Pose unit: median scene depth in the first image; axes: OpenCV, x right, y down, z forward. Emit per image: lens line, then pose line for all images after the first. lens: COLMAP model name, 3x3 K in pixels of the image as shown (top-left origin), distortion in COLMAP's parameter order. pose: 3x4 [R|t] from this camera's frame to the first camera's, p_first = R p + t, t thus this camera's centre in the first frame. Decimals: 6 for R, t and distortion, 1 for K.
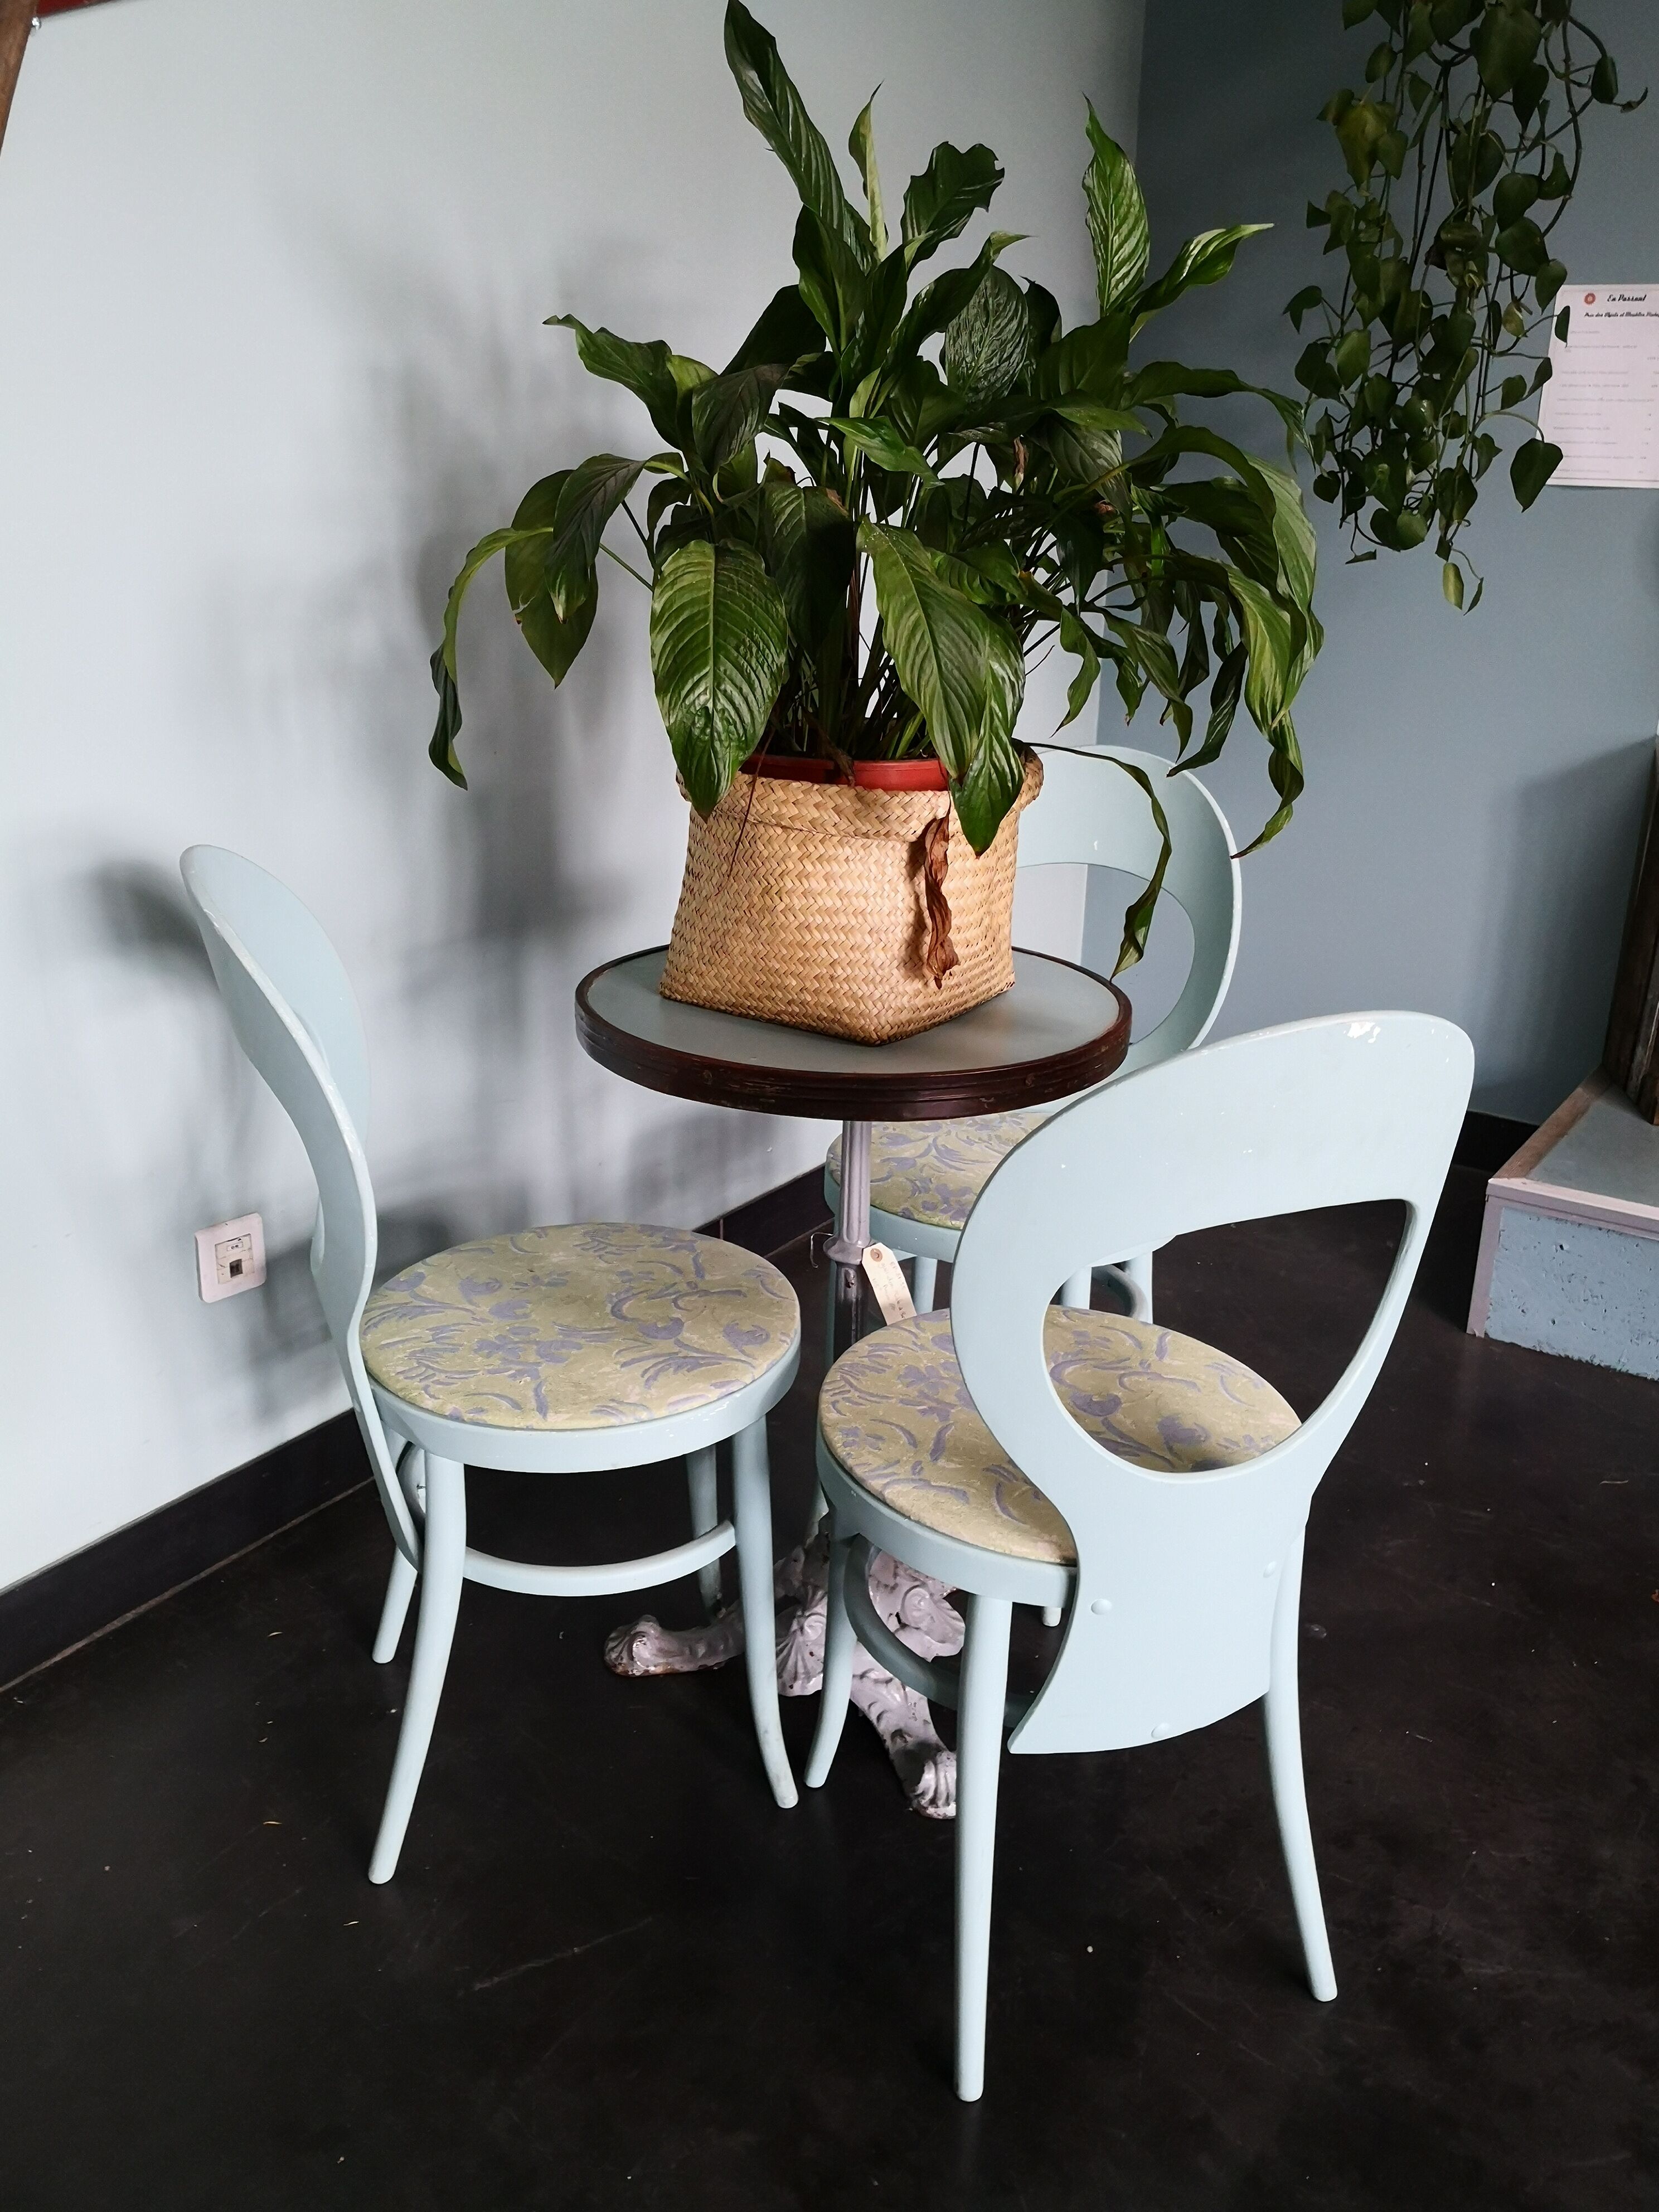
lens RADIAL K [[1828.1, 0, 860.2], [0, 1828.1, 1044.0], [0, 0, 1]] dist [0.022036, -0.046057]
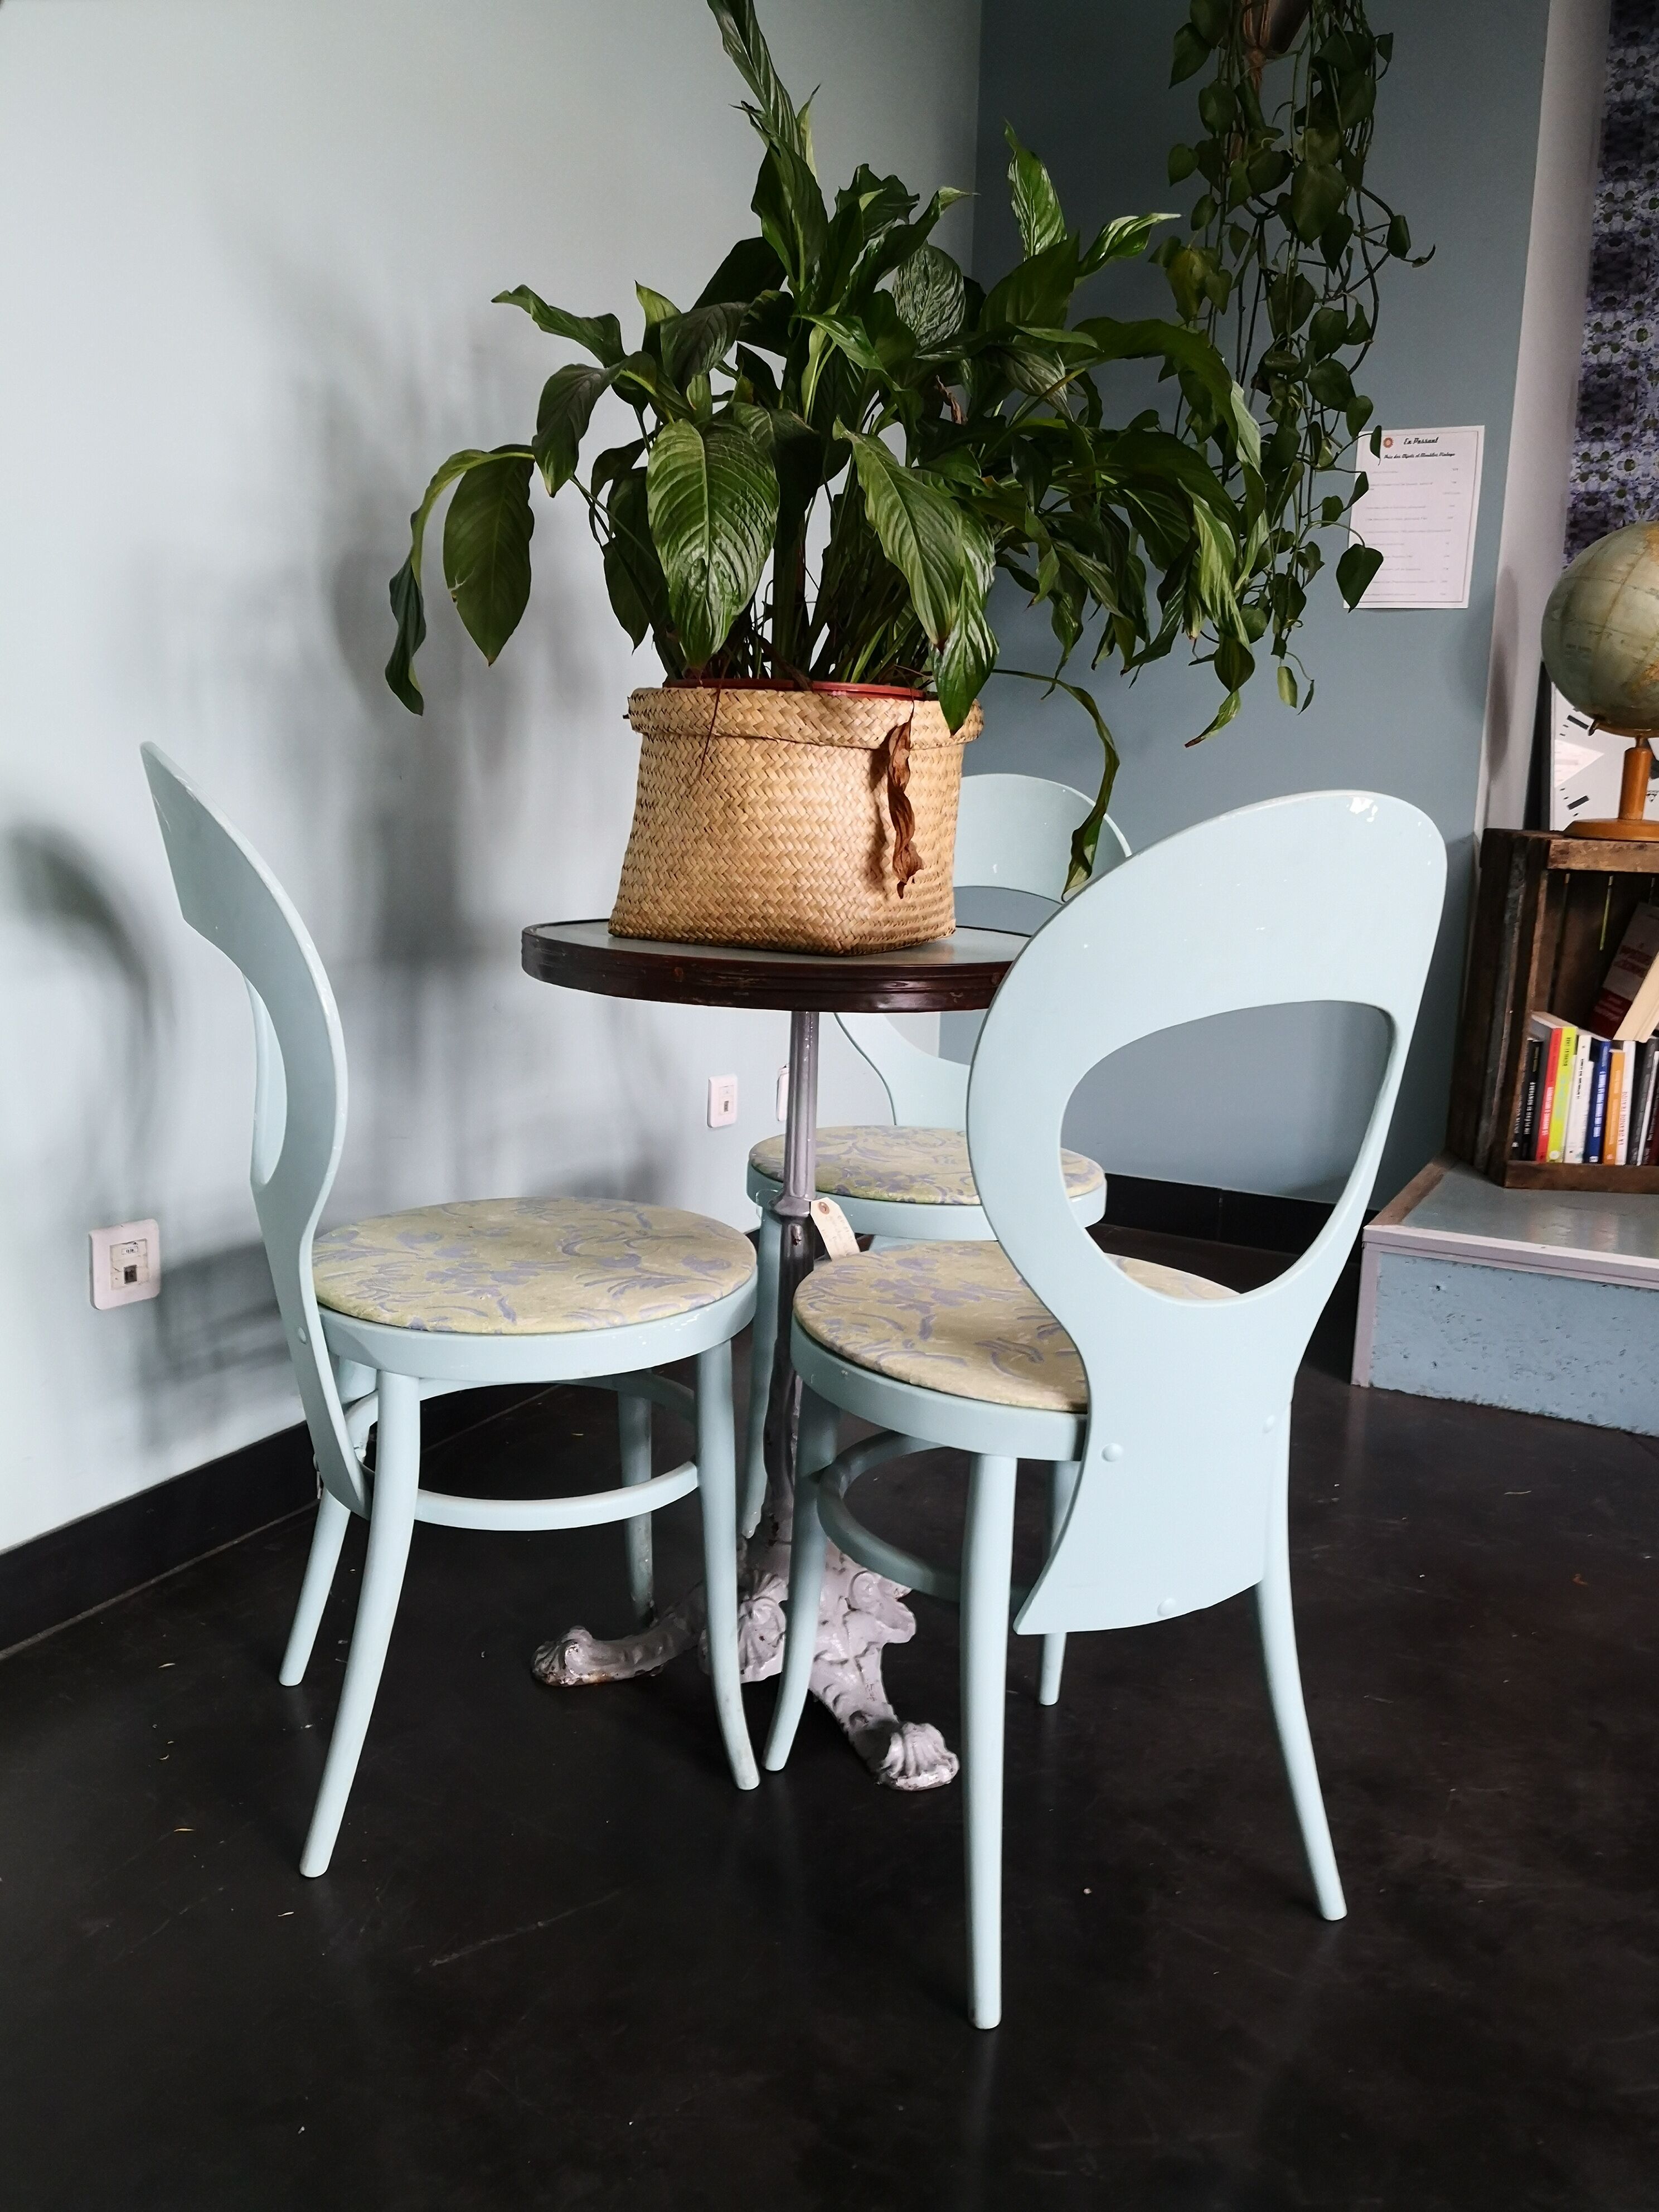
lens RADIAL K [[1828.1, 0, 850.0], [0, 1828.1, 1055.0], [0, 0, 1]] dist [0.022036, -0.046057]
pose [[0.993037, -0.010827, 0.117300, -0.101054], [0.028350, 0.988465, -0.148770, 0.199121], [-0.114336, 0.151059, 0.981890, 0.016334]]
